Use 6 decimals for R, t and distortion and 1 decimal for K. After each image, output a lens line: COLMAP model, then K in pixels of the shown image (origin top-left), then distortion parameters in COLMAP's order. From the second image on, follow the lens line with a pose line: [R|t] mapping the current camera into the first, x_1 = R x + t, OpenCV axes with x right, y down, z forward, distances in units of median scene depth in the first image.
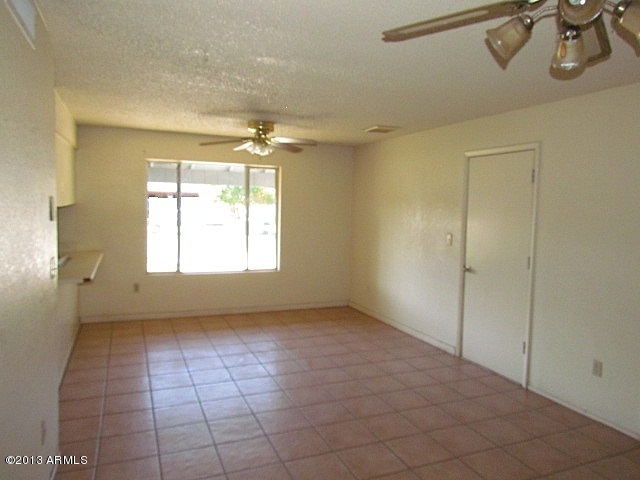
lens RADIAL K [[453.1, 0, 327.1], [0, 453.1, 241.2], [0, 0, 1]] dist [-0.038193, 0.001666]
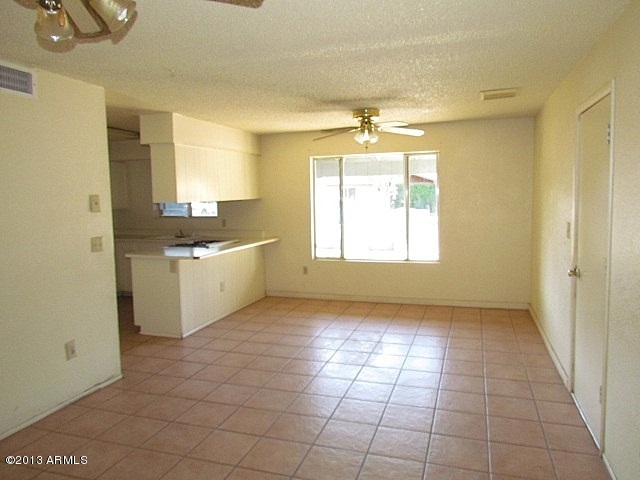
lens RADIAL K [[453.1, 0, 327.1], [0, 453.1, 241.2], [0, 0, 1]] dist [-0.038193, 0.001666]
pose [[0.752413, 0.024309, -0.658243, 0.368681], [-0.010460, 0.999634, 0.024960, 0.000116], [0.658609, -0.011895, 0.752391, 0.163624]]
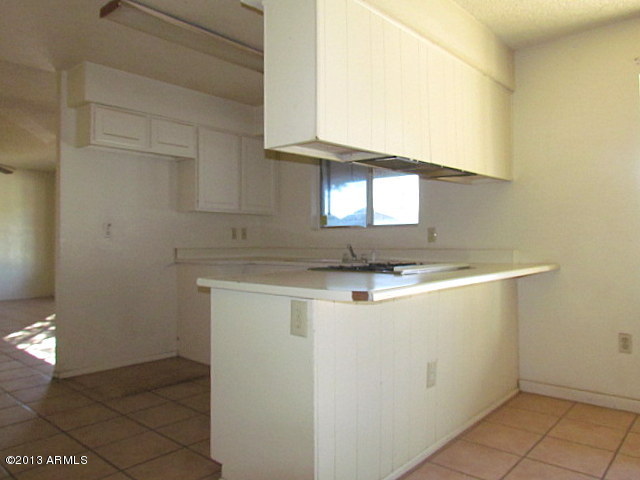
lens RADIAL K [[465.8, 0, 320.0], [0, 465.8, 240.0], [0, 0, 1]] dist [-0.026547, 0.000350]
pose [[0.412069, -0.039339, -0.910303, -0.104028], [-0.044093, 0.997036, -0.063047, 0.038405], [0.910085, 0.066118, 0.409114, 0.483169]]
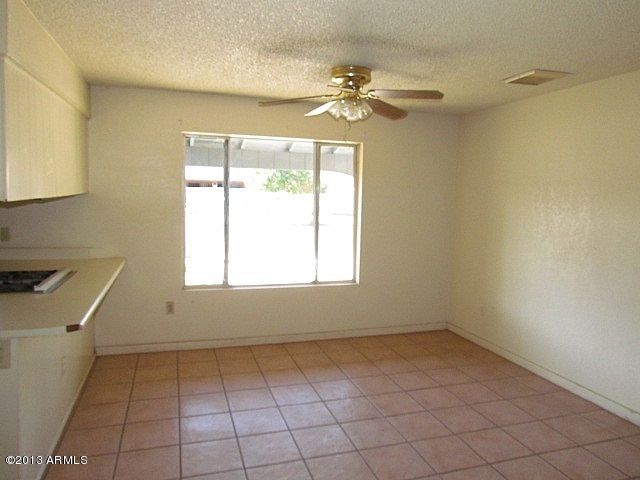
lens RADIAL K [[450.9, 0, 324.5], [0, 450.9, 237.5], [0, 0, 1]] dist [-0.019897, -0.000562]
pose [[0.995443, 0.007668, -0.095045, -0.100794], [-0.006072, 0.999836, 0.017075, -0.024642], [0.095160, -0.016420, 0.995327, 0.286058]]
